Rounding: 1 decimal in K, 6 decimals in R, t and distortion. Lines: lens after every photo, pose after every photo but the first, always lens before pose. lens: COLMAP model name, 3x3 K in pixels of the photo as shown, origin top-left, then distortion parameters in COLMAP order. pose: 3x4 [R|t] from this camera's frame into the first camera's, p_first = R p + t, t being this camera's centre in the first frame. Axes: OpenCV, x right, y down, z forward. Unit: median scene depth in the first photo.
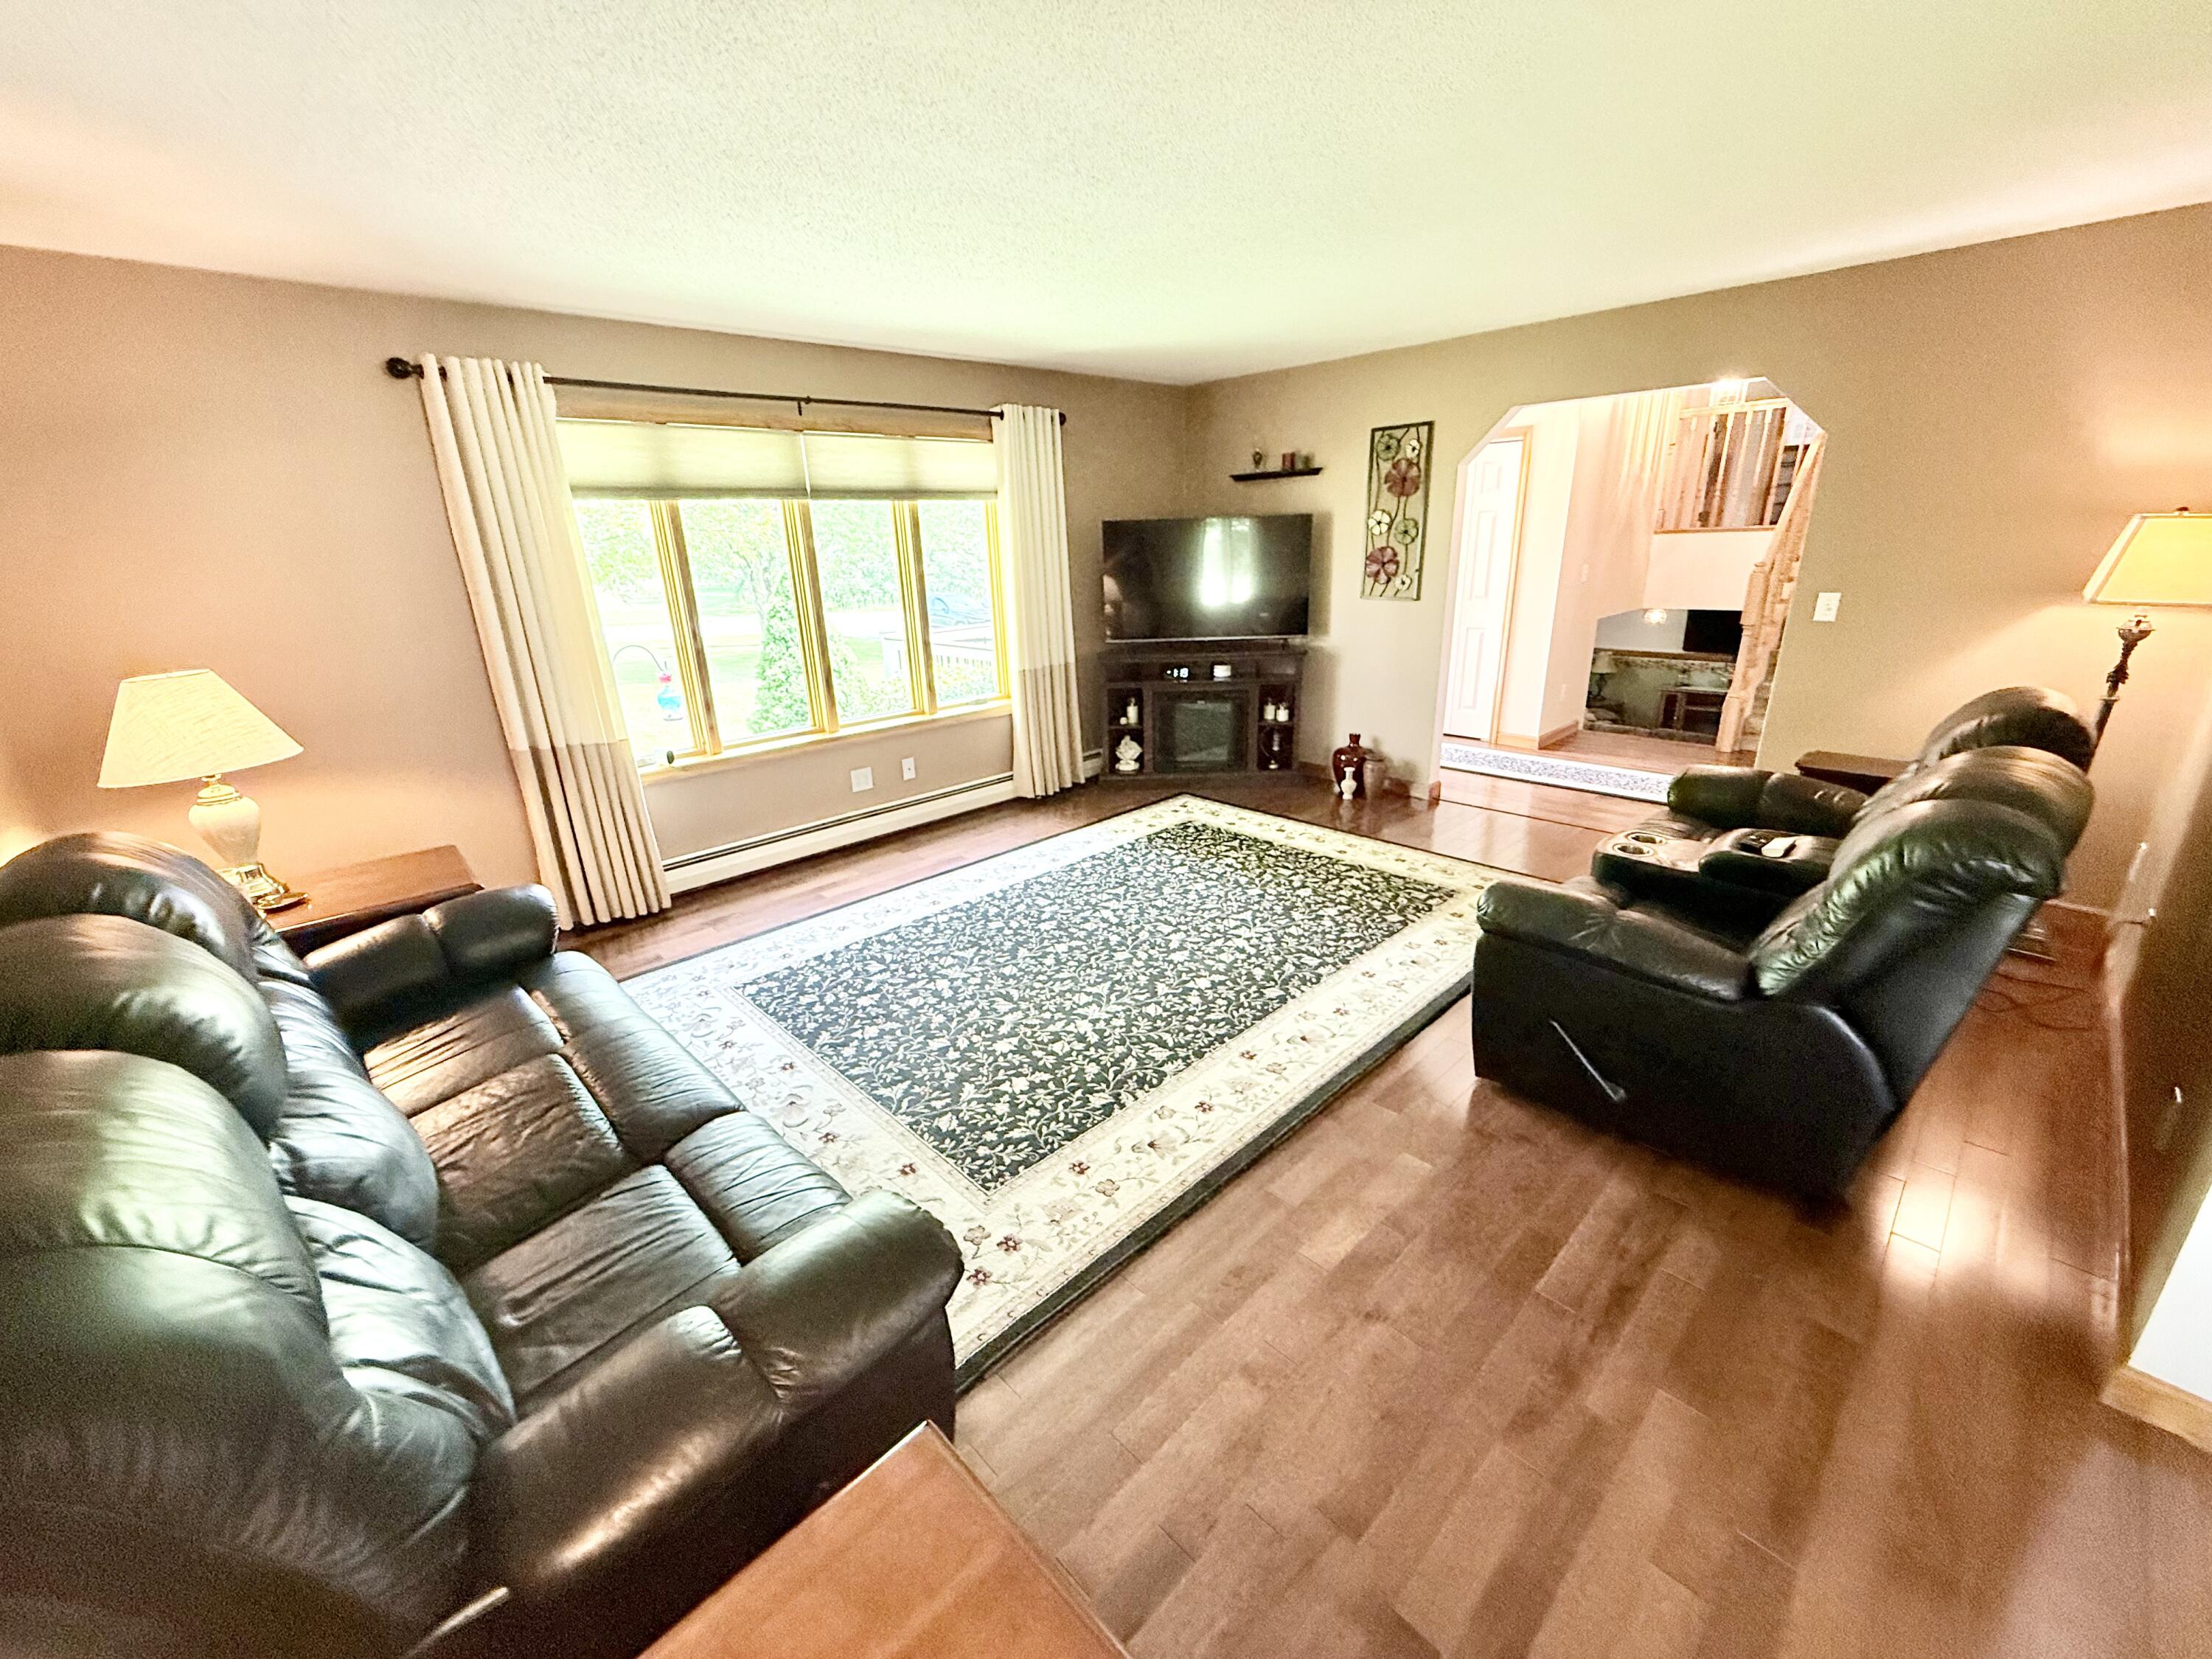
lens RADIAL K [[883.8, 0, 1101.6], [0, 883.8, 834.3], [0, 0, 1]] dist [-0.000533, 0.000018]
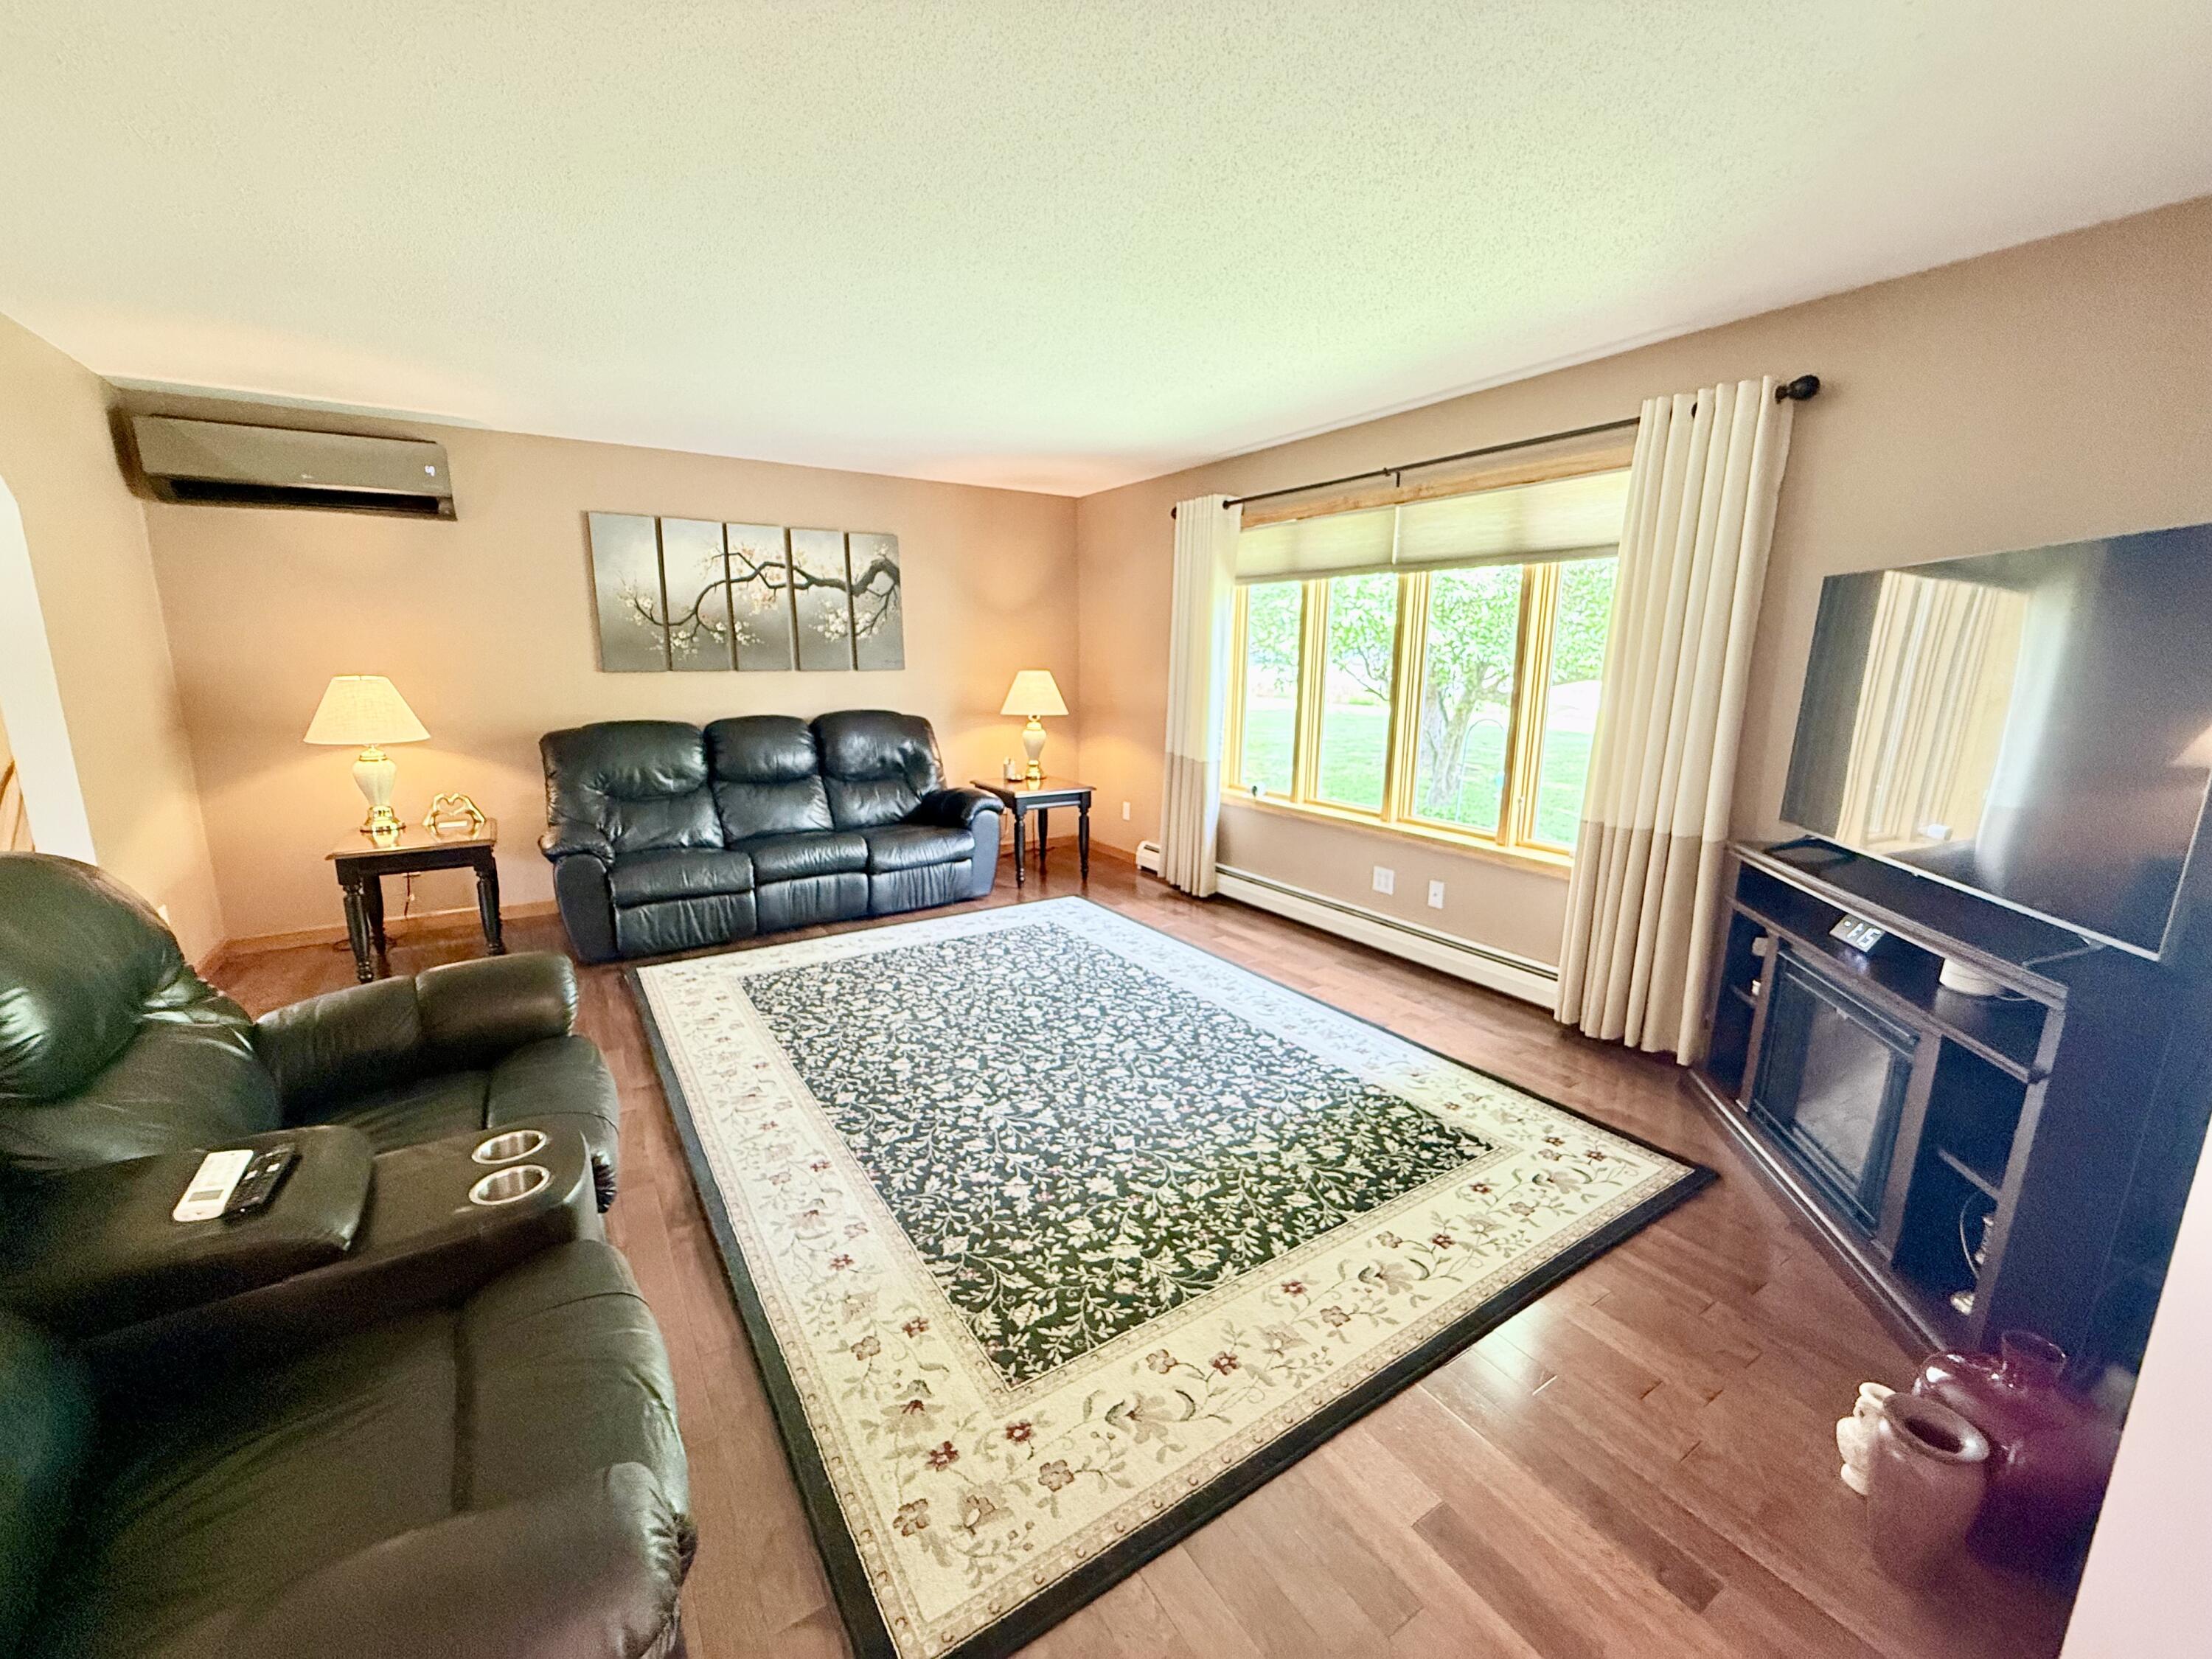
lens RADIAL K [[887.6, 0, 1101.3], [0, 887.6, 829.3], [0, 0, 1]] dist [0.001682, 0.000099]
pose [[-0.190578, 0.224323, -0.955698, 0.651495], [-0.320353, 0.906033, 0.276547, -0.276511], [0.927930, 0.358865, -0.100807, 0.850005]]
